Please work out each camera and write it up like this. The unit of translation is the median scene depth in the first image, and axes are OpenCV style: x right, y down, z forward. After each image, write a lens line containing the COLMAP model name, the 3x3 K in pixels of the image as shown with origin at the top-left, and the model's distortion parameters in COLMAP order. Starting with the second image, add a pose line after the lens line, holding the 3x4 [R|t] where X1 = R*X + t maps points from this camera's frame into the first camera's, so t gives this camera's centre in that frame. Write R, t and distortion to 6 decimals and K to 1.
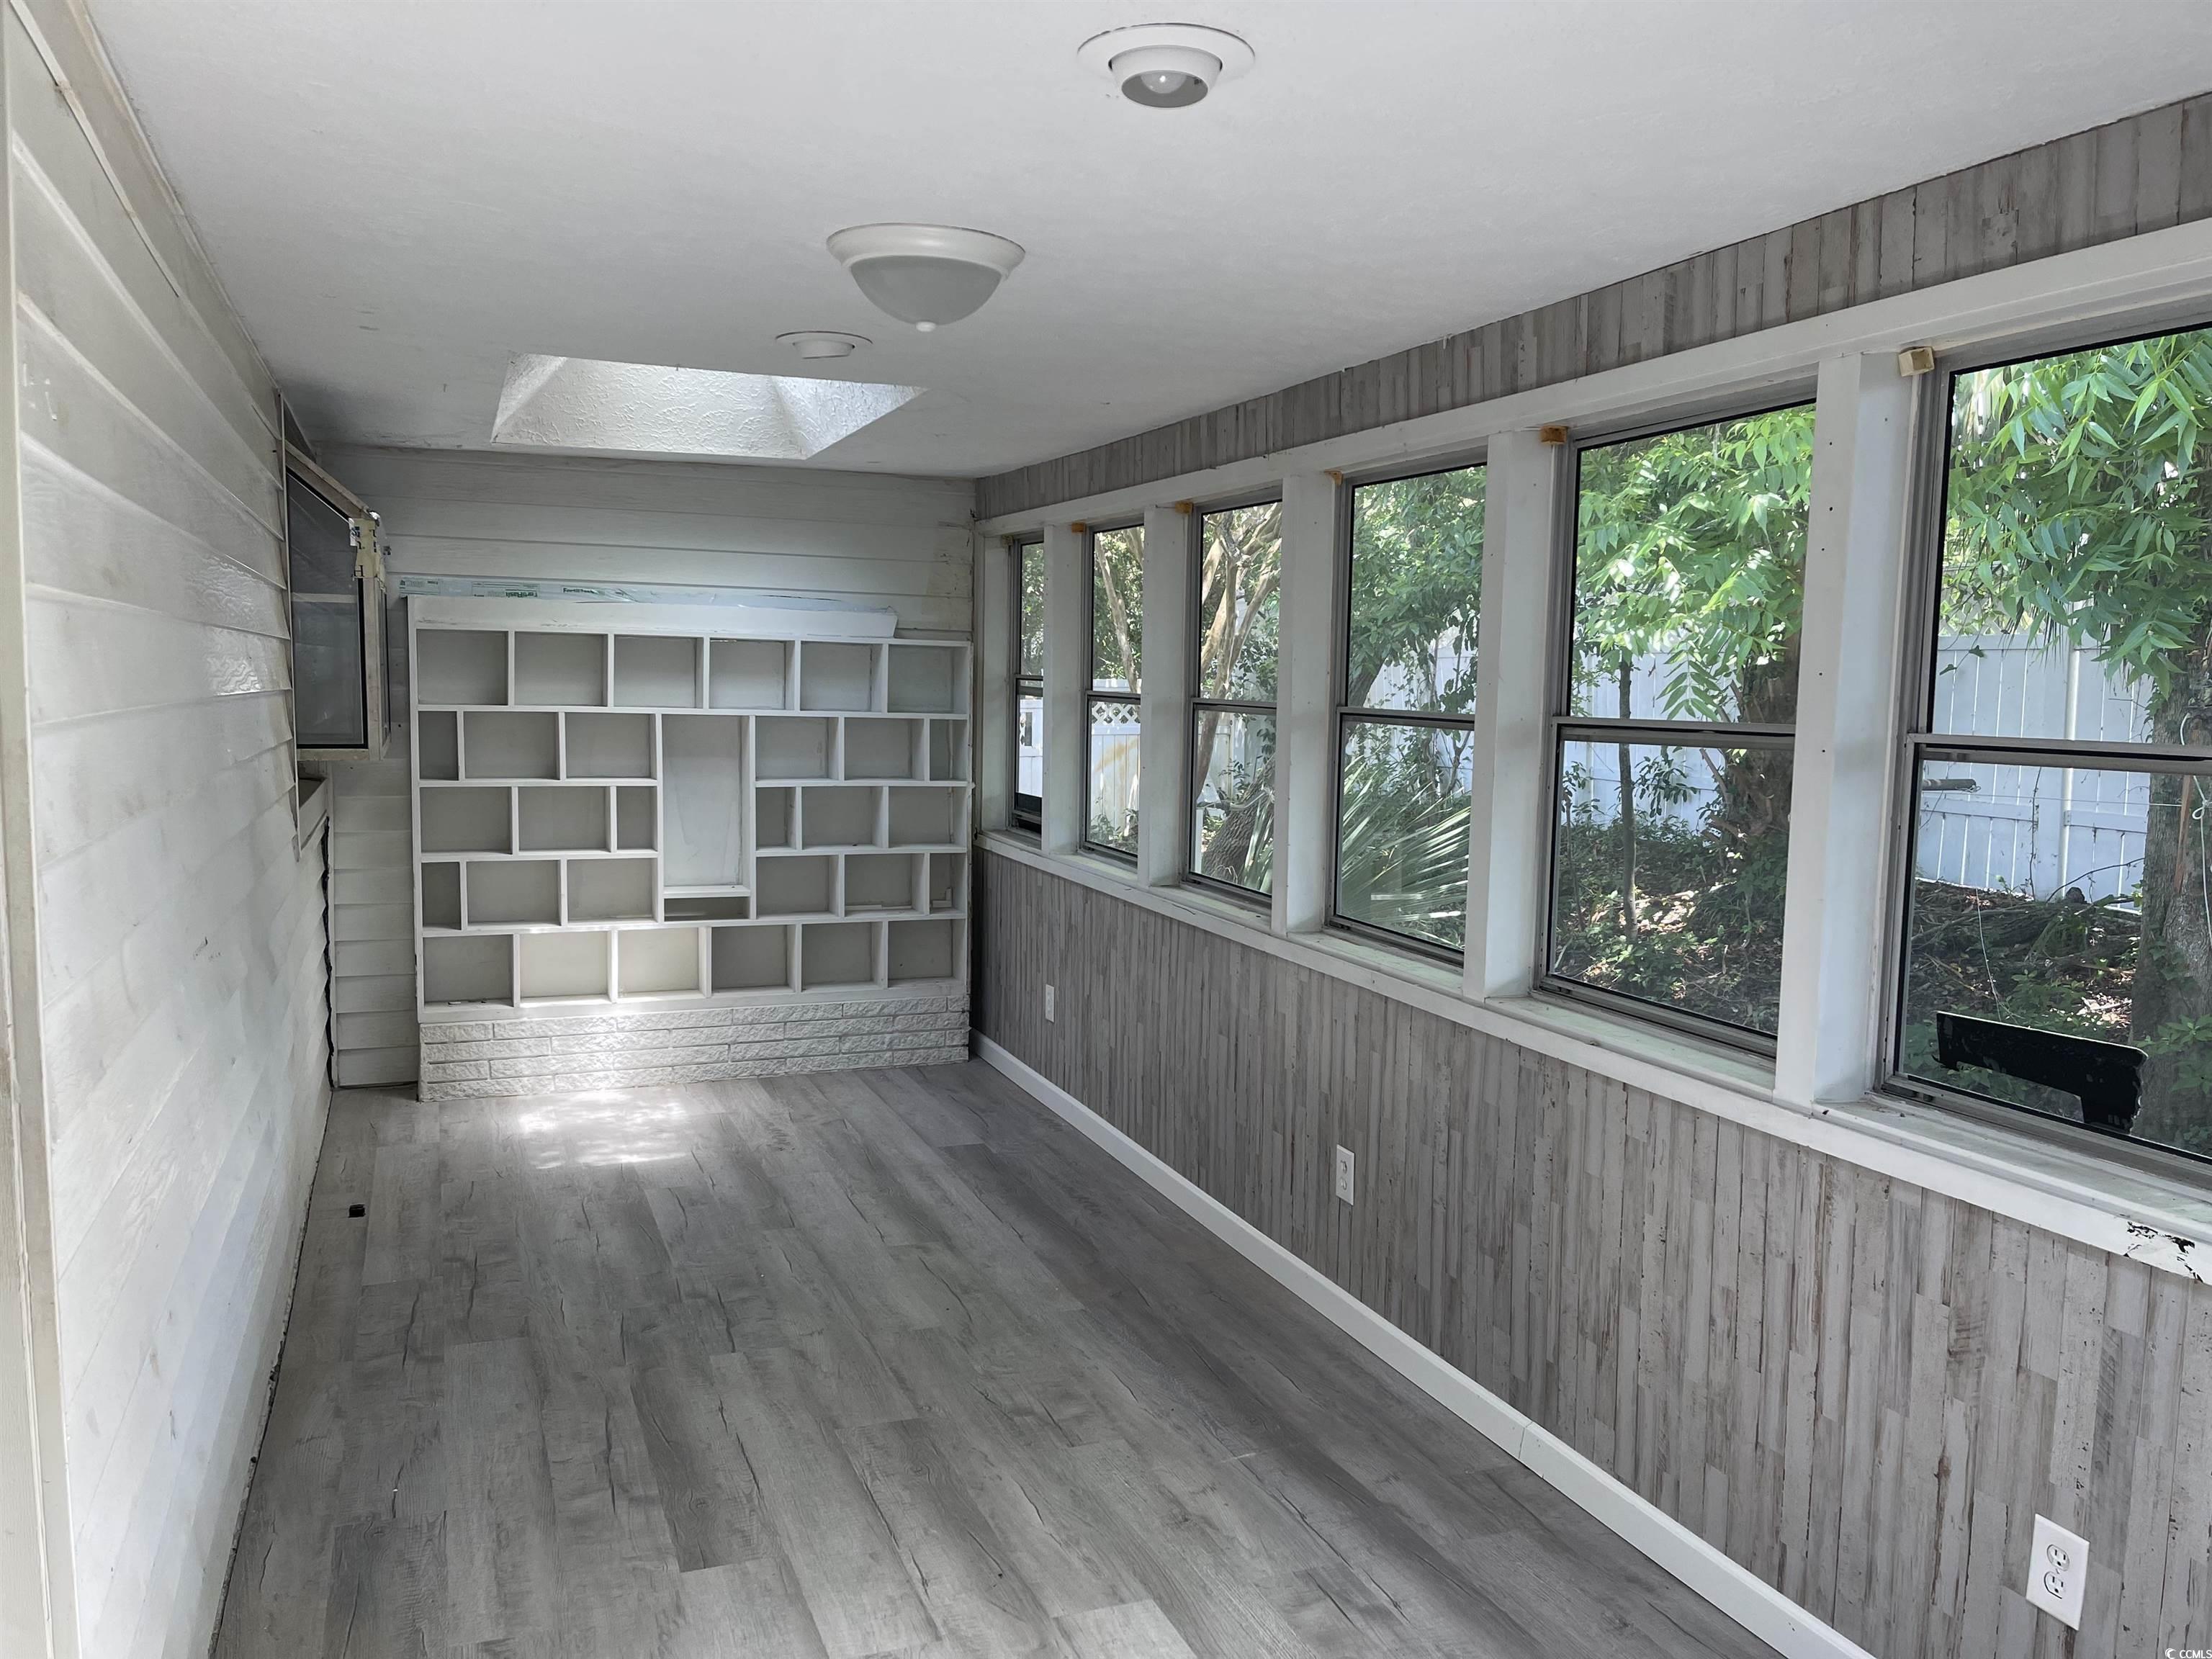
lens RADIAL K [[1637.8, 0, 1103.0], [0, 1637.8, 848.4], [0, 0, 1]] dist [0.064671, -0.075834]
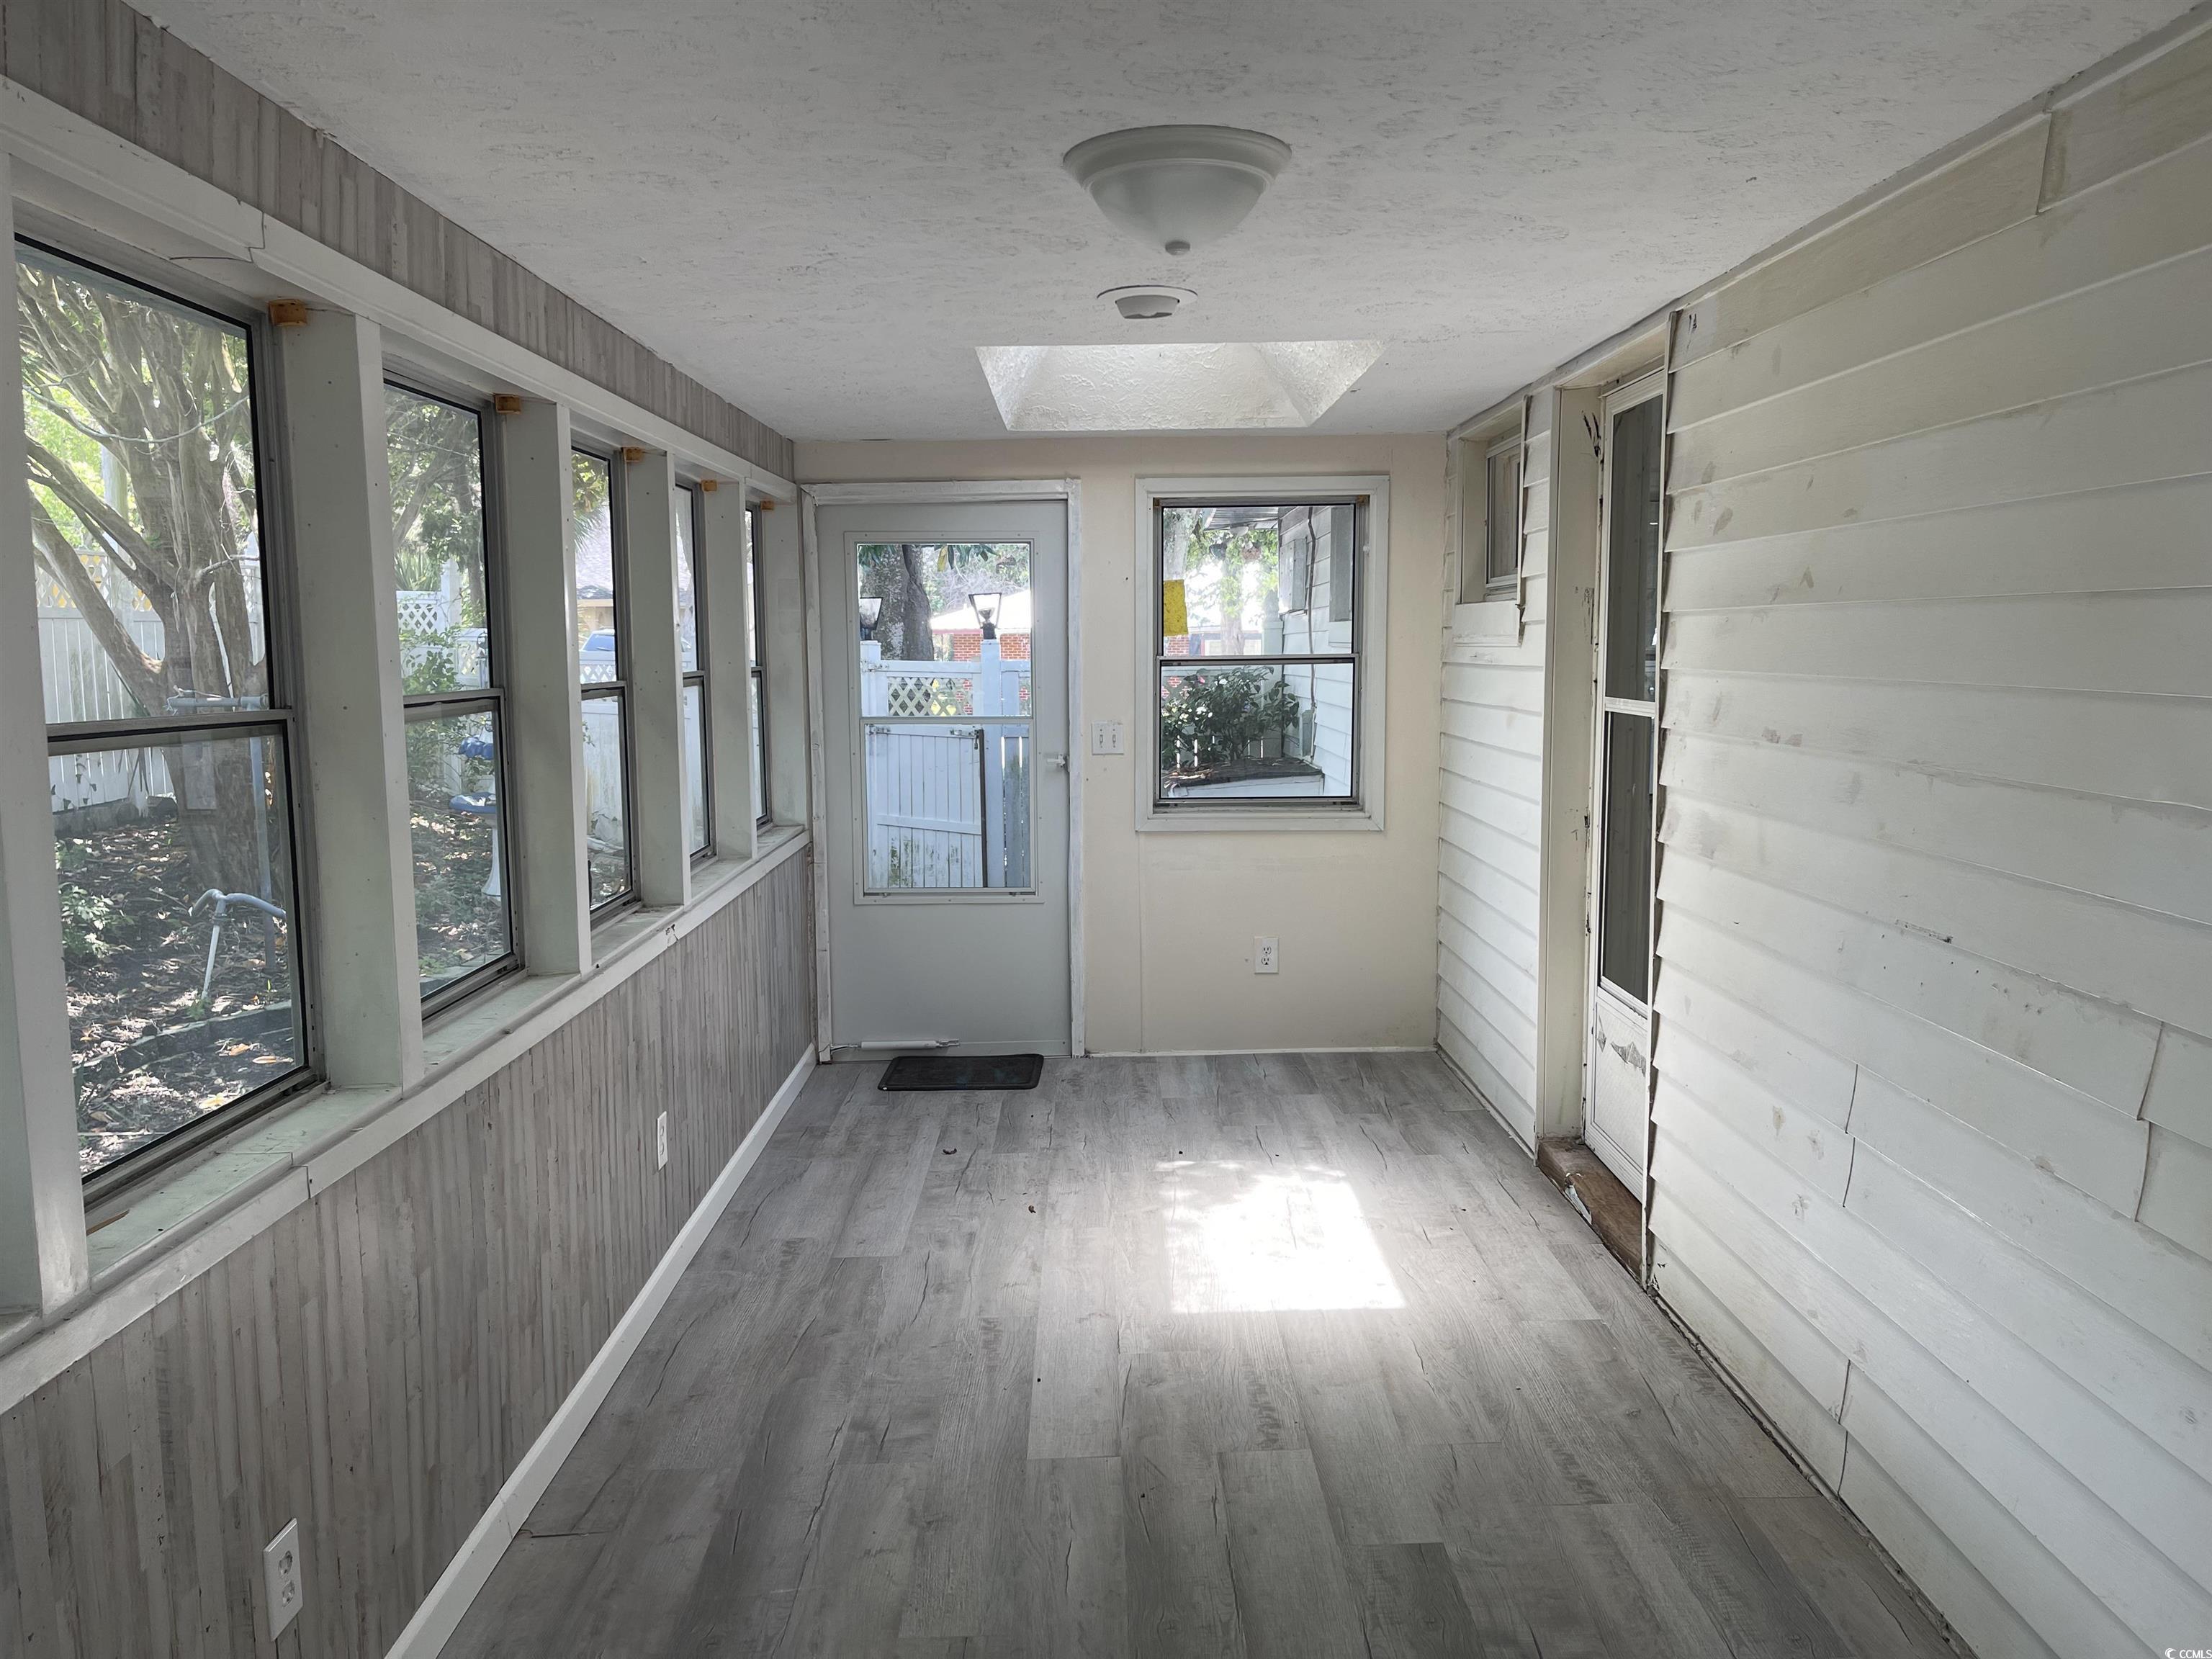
lens RADIAL K [[1637.8, 0, 1106.3], [0, 1637.8, 827.6], [0, 0, 1]] dist [0.064671, -0.075834]
pose [[-0.929778, -0.049988, 0.364711, -0.393491], [0.031741, 0.976162, 0.214712, -0.204092], [-0.366750, 0.211210, -0.906027, 1.820145]]
